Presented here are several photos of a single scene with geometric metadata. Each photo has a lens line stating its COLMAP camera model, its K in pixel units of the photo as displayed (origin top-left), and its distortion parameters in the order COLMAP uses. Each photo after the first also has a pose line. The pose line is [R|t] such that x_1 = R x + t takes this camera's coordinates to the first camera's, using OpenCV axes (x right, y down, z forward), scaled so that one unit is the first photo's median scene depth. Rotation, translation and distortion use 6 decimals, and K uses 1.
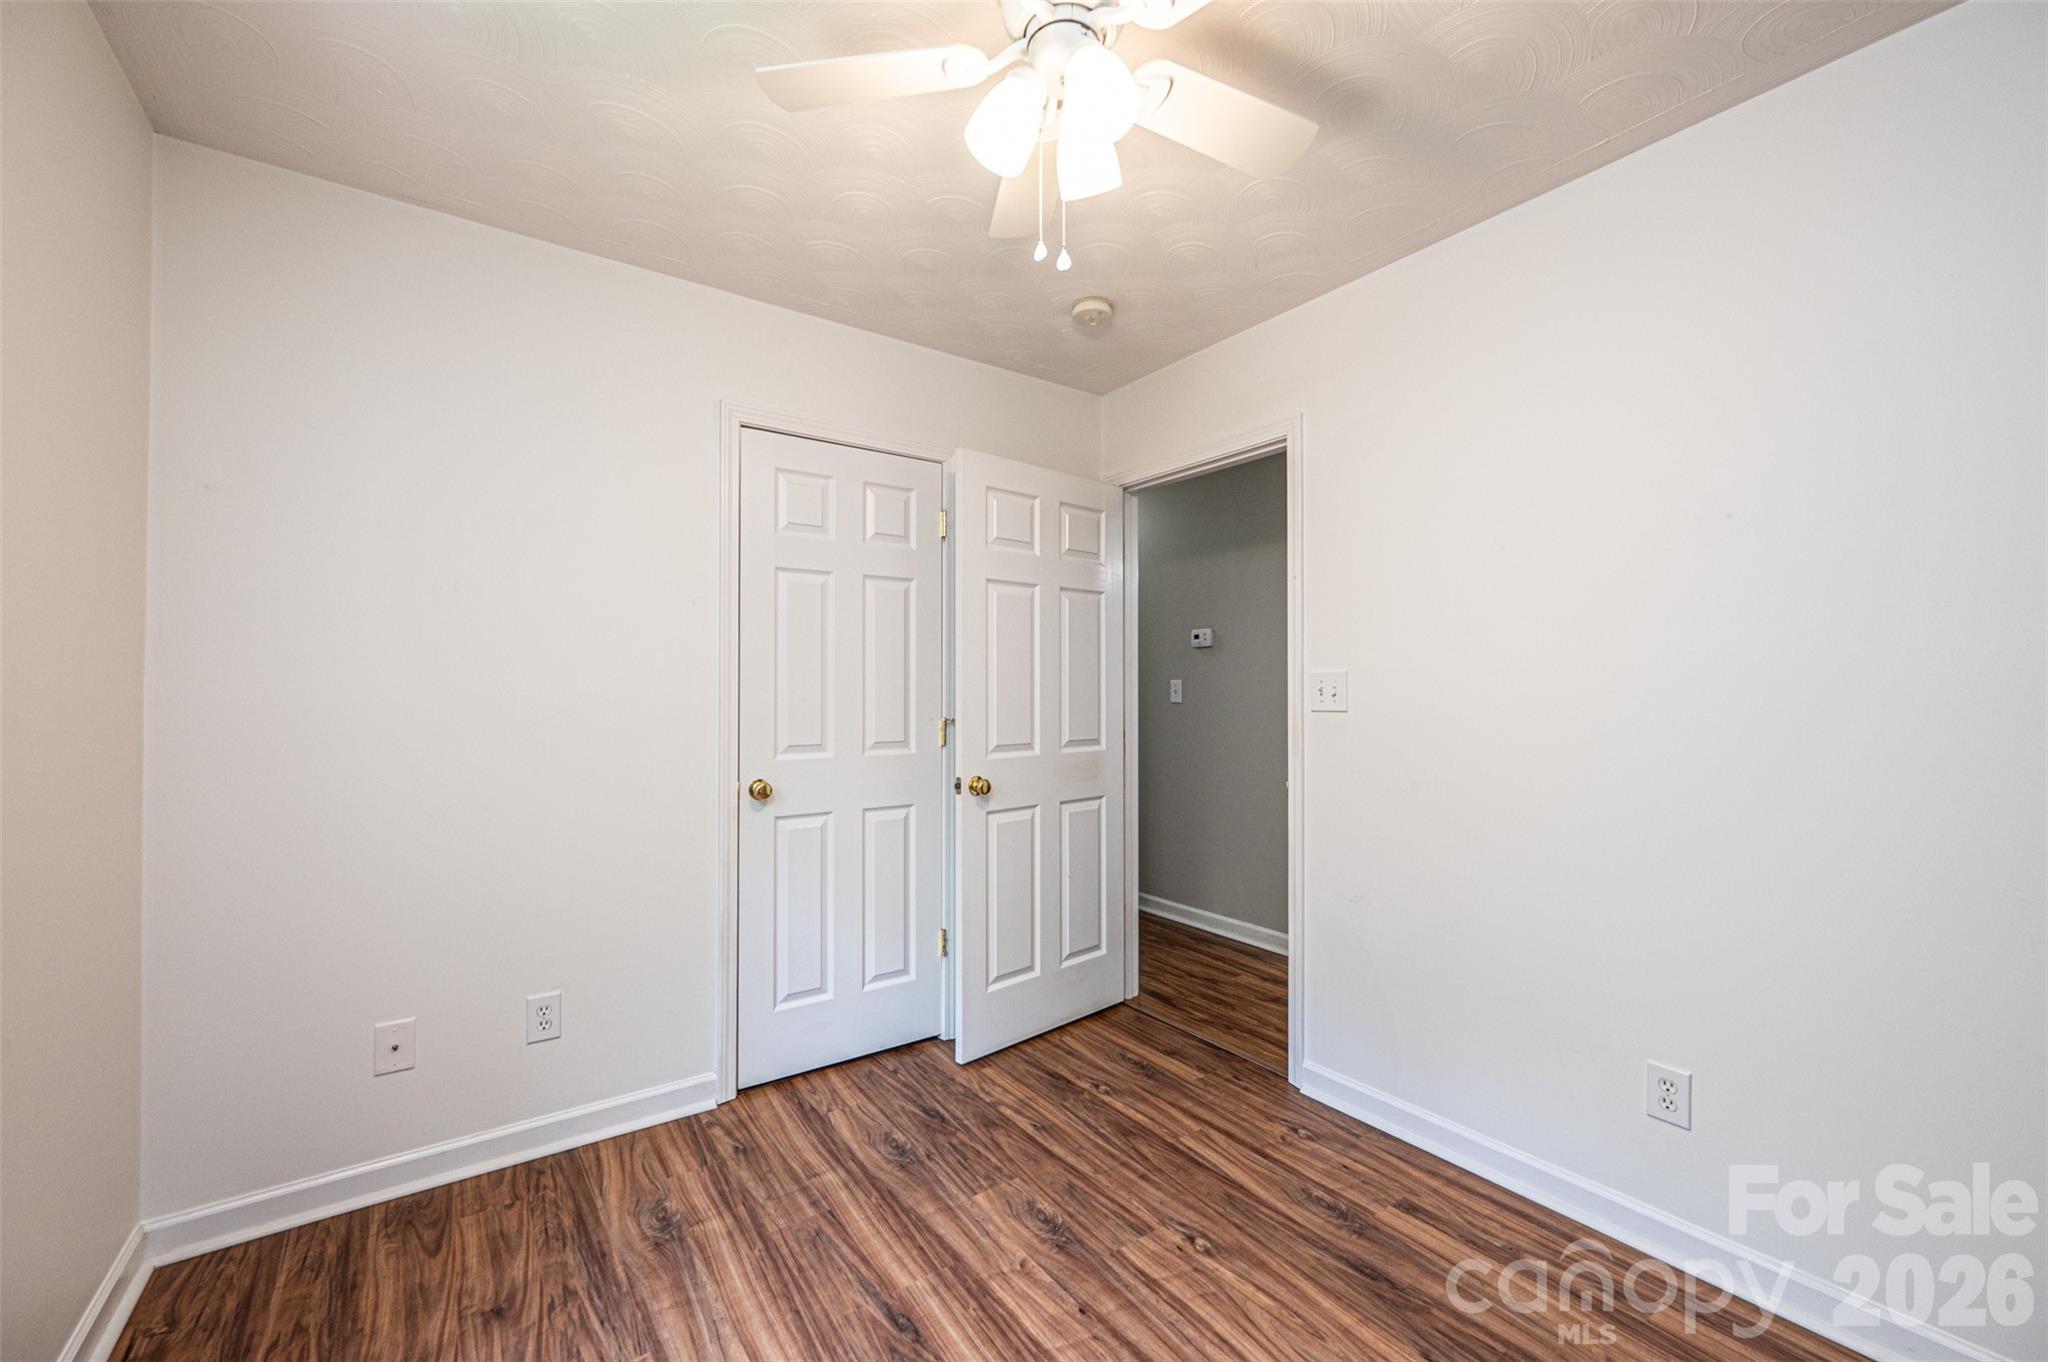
lens RADIAL K [[807.3, 0, 1030.5], [0, 807.3, 689.7], [0, 0, 1]] dist [0.000350, -0.000884]
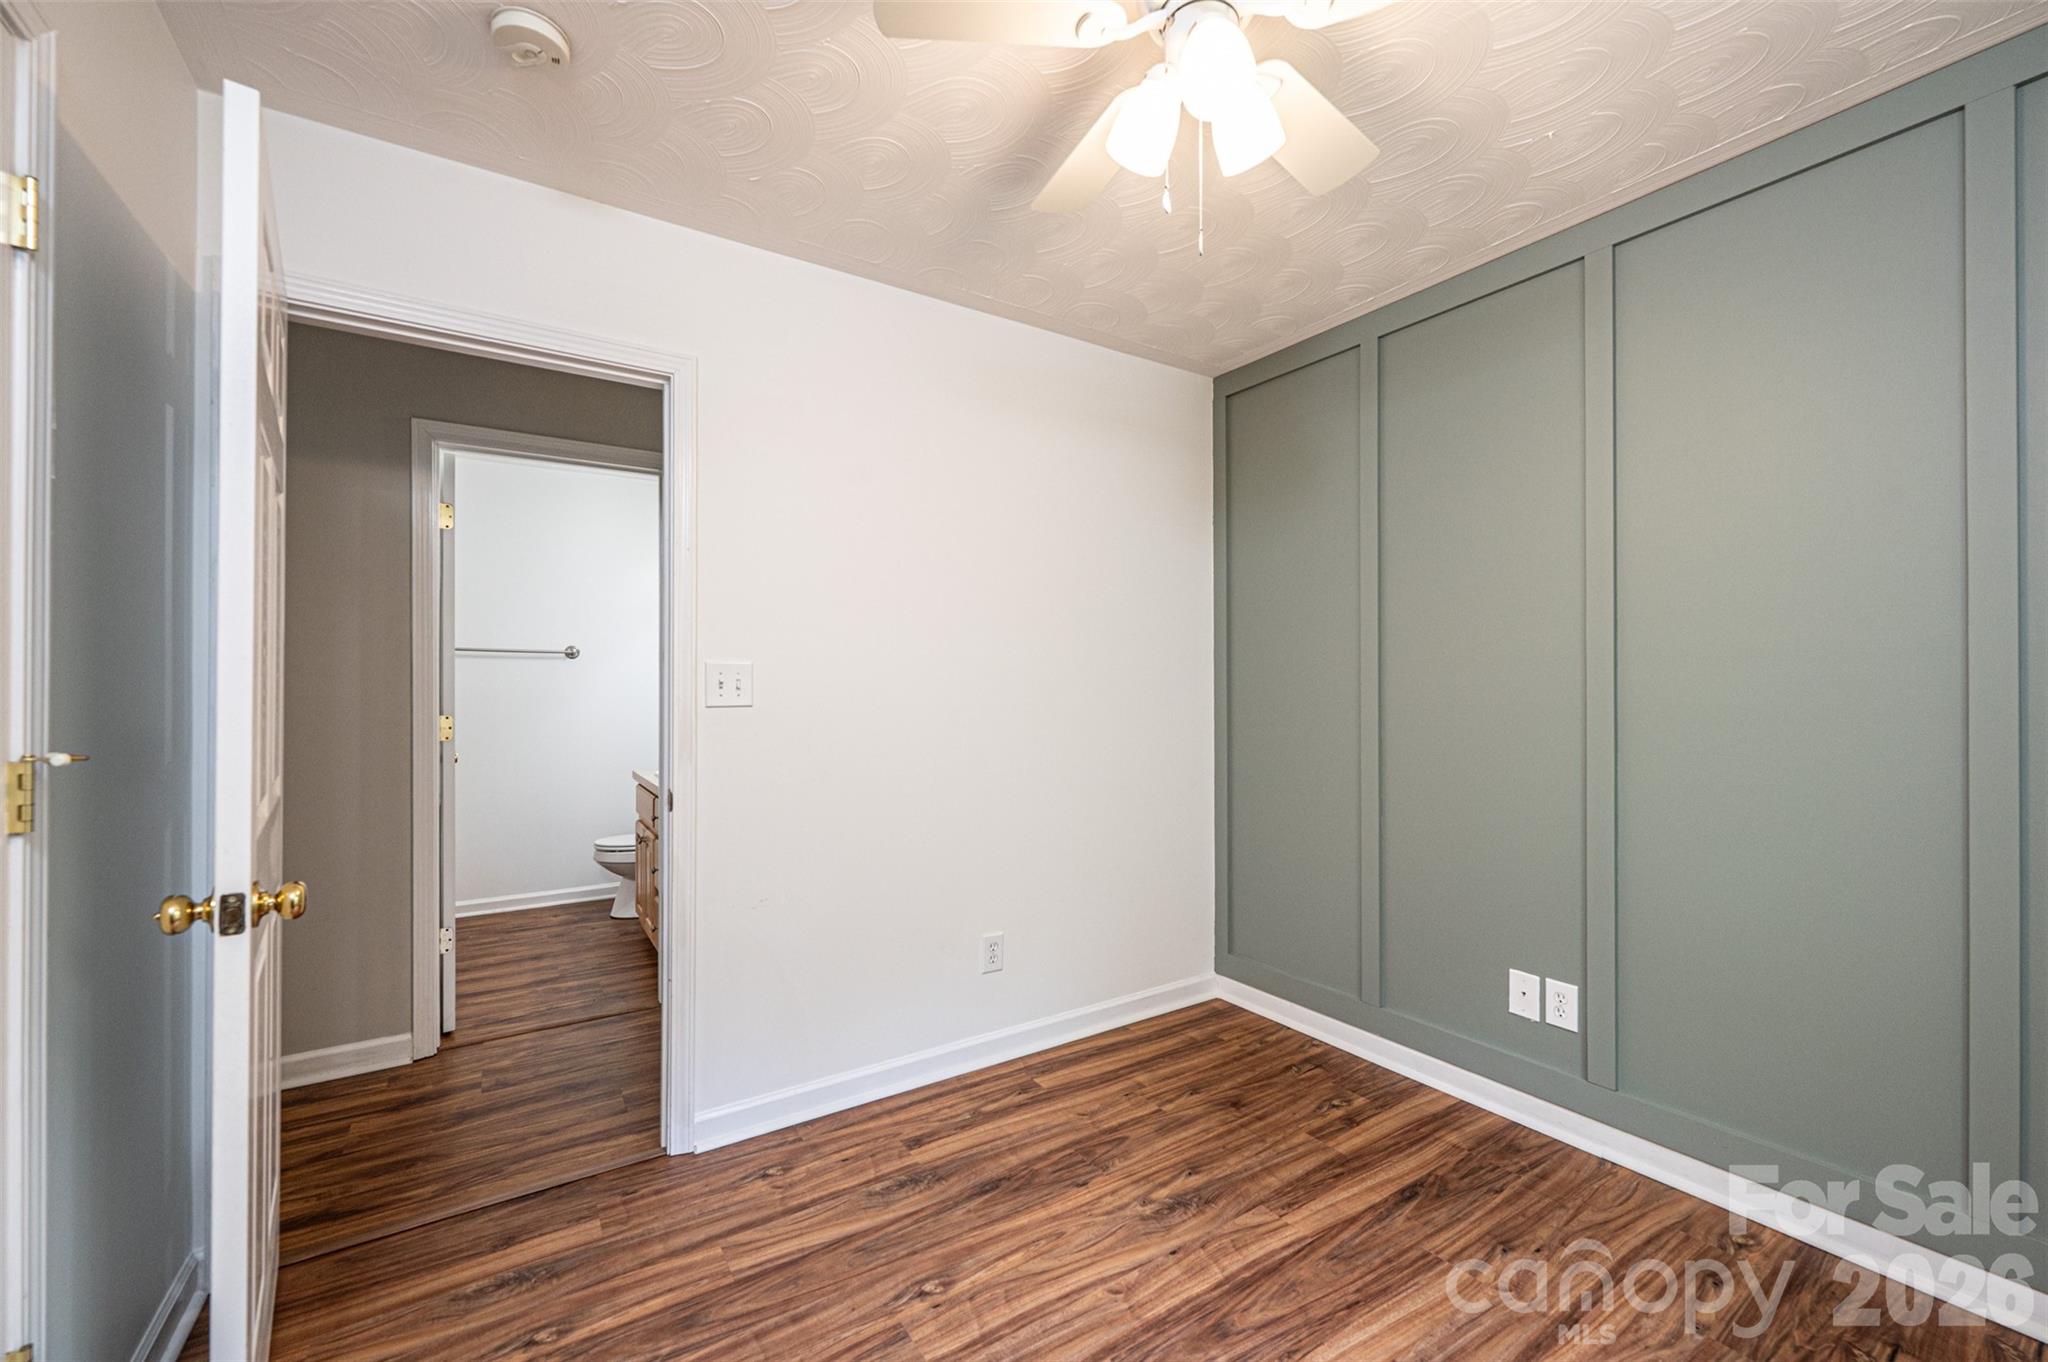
lens RADIAL K [[807.3, 0, 1028.6], [0, 807.3, 685.2], [0, 0, 1]] dist [0.000350, -0.000884]
pose [[0.052968, -0.002109, 0.998594, -0.645110], [-0.001110, 0.999997, 0.002171, 0.000069], [-0.998596, -0.001224, 0.052965, 0.779610]]
